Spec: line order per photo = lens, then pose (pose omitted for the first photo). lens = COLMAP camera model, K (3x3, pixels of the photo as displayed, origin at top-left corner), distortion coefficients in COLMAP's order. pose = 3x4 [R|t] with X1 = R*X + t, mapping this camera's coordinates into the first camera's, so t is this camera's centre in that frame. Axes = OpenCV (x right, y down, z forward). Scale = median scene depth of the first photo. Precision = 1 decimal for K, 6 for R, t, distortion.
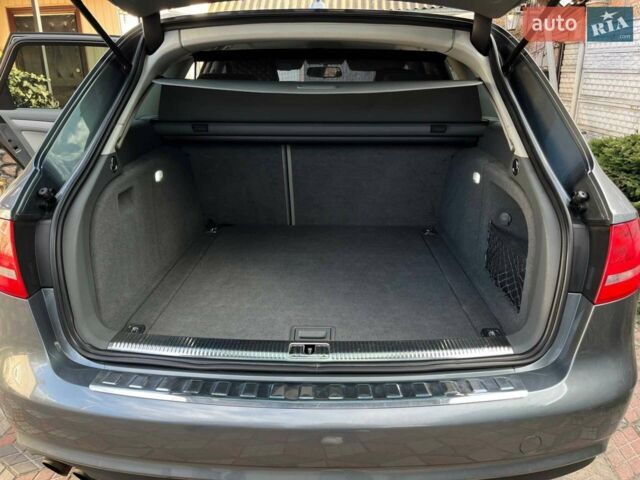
lens RADIAL K [[481.2, 0, 320.0], [0, 481.2, 240.0], [0, 0, 1]] dist [-0.002499, -0.006737]
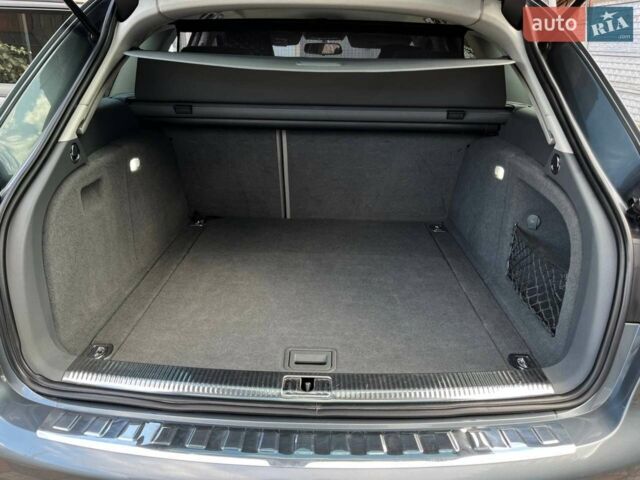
lens RADIAL K [[481.2, 0, 320.0], [0, 481.2, 240.0], [0, 0, 1]] dist [-0.002499, -0.006737]
pose [[0.999828, 0.012650, 0.013573, -0.011179], [-0.013178, 0.999132, 0.039514, -0.040332], [-0.013062, -0.039686, 0.999127, 0.138593]]
